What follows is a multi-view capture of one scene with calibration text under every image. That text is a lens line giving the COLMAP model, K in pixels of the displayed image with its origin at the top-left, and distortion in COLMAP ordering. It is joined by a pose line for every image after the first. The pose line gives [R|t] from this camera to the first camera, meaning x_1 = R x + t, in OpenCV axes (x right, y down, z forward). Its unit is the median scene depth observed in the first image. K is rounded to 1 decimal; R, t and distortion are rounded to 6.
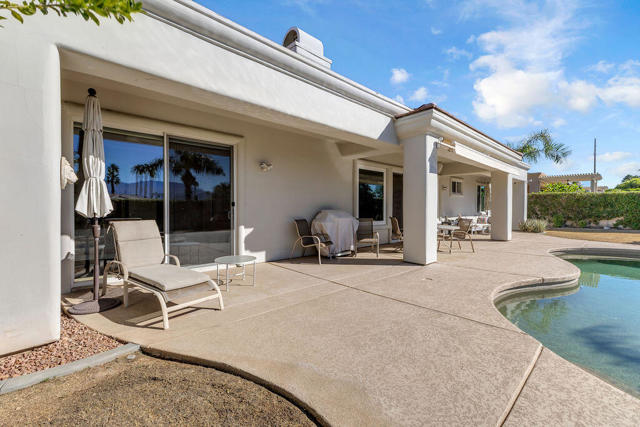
lens RADIAL K [[282.9, 0, 328.0], [0, 282.9, 212.0], [0, 0, 1]] dist [0.022093, 0.000271]
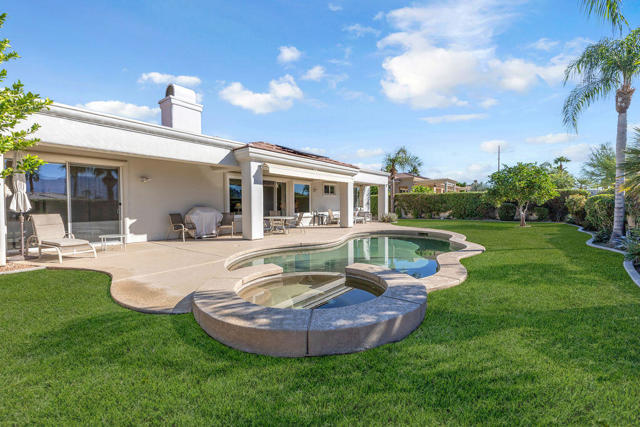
lens RADIAL K [[275.6, 0, 321.6], [0, 275.6, 211.0], [0, 0, 1]] dist [0.009572, 0.000116]
pose [[0.987218, -0.009465, 0.159093, 0.482437], [0.008038, 0.999921, 0.009615, 0.005070], [-0.159171, -0.008214, 0.987217, -0.637400]]
